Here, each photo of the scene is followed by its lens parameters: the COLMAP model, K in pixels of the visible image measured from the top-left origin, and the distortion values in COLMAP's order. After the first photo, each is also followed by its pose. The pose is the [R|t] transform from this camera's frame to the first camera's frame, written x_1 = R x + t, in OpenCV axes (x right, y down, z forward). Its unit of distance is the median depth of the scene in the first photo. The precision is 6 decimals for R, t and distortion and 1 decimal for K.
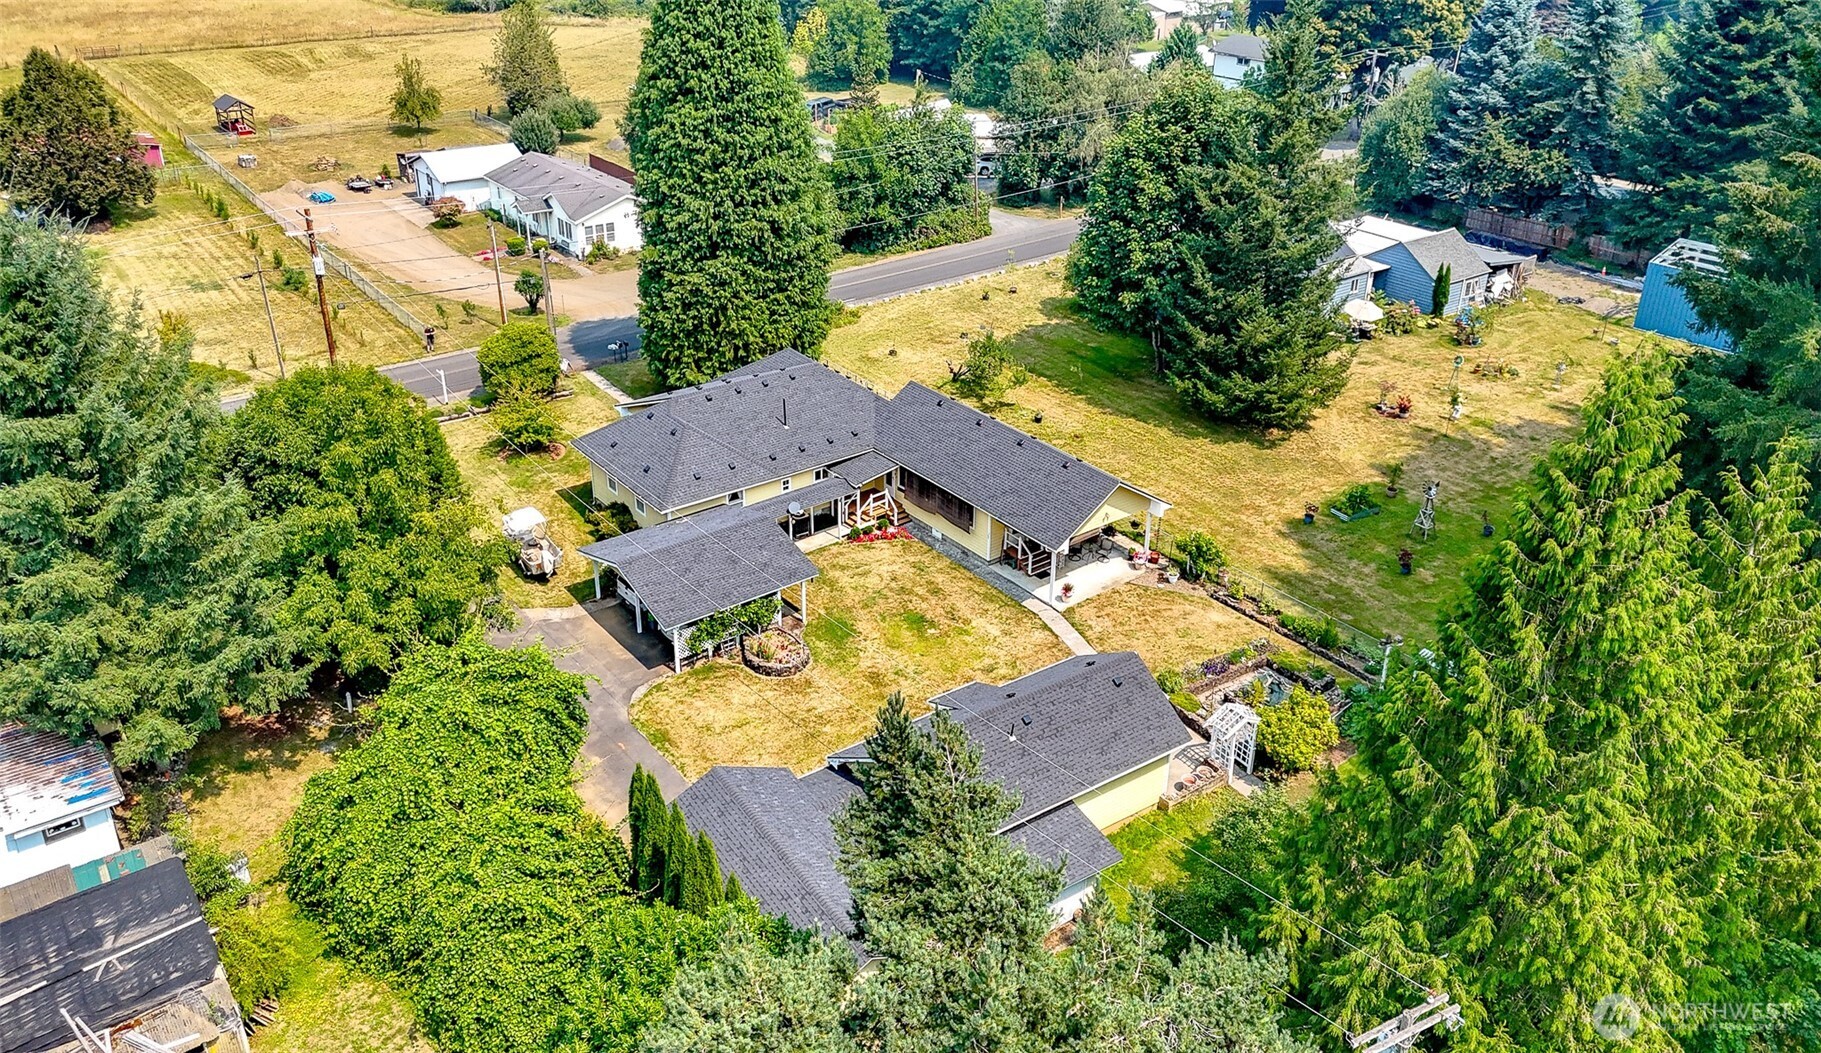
lens RADIAL K [[1375.0, 0, 884.2], [0, 1375.0, 516.8], [0, 0, 1]] dist [0.141466, -0.149625]
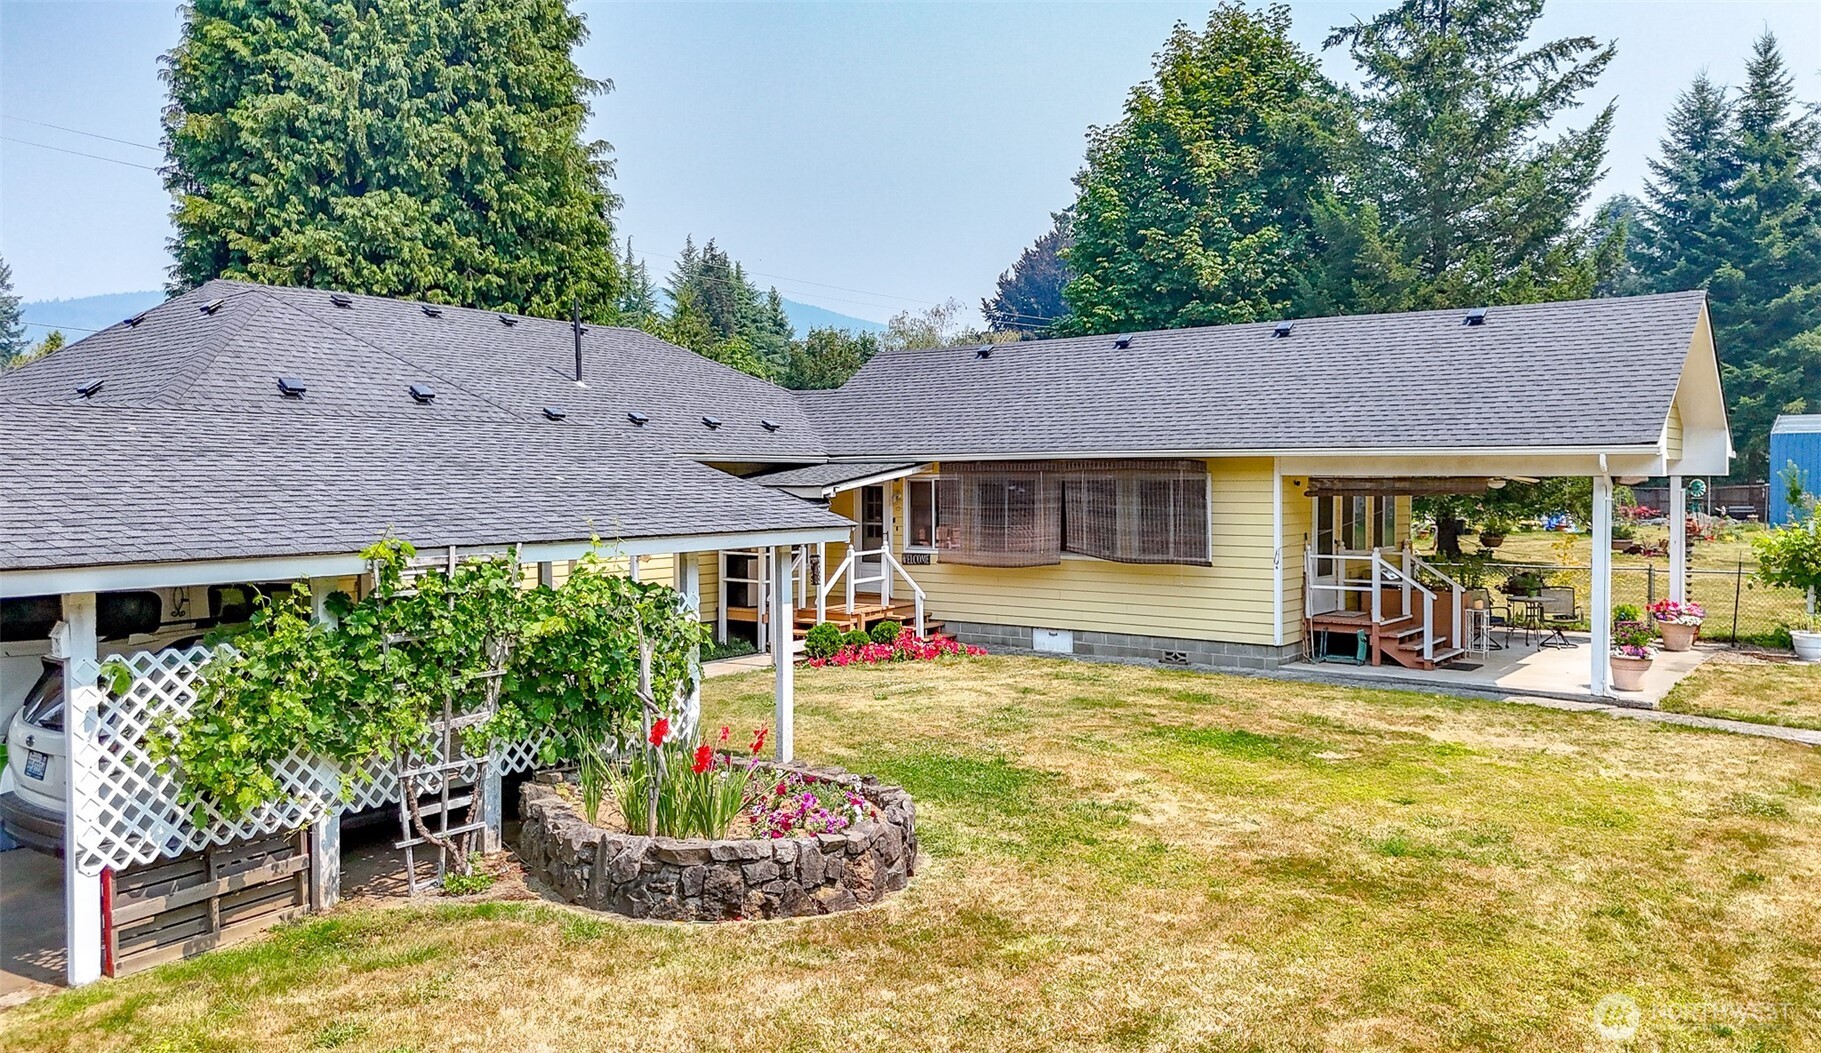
lens RADIAL K [[1375.0, 0, 884.2], [0, 1375.0, 516.8], [0, 0, 1]] dist [0.141466, -0.149625]
pose [[0.964920, -0.006210, 0.262472, -0.080701], [0.120093, 0.899443, -0.420214, 0.107292], [-0.233469, 0.436994, 0.868636, 0.628202]]
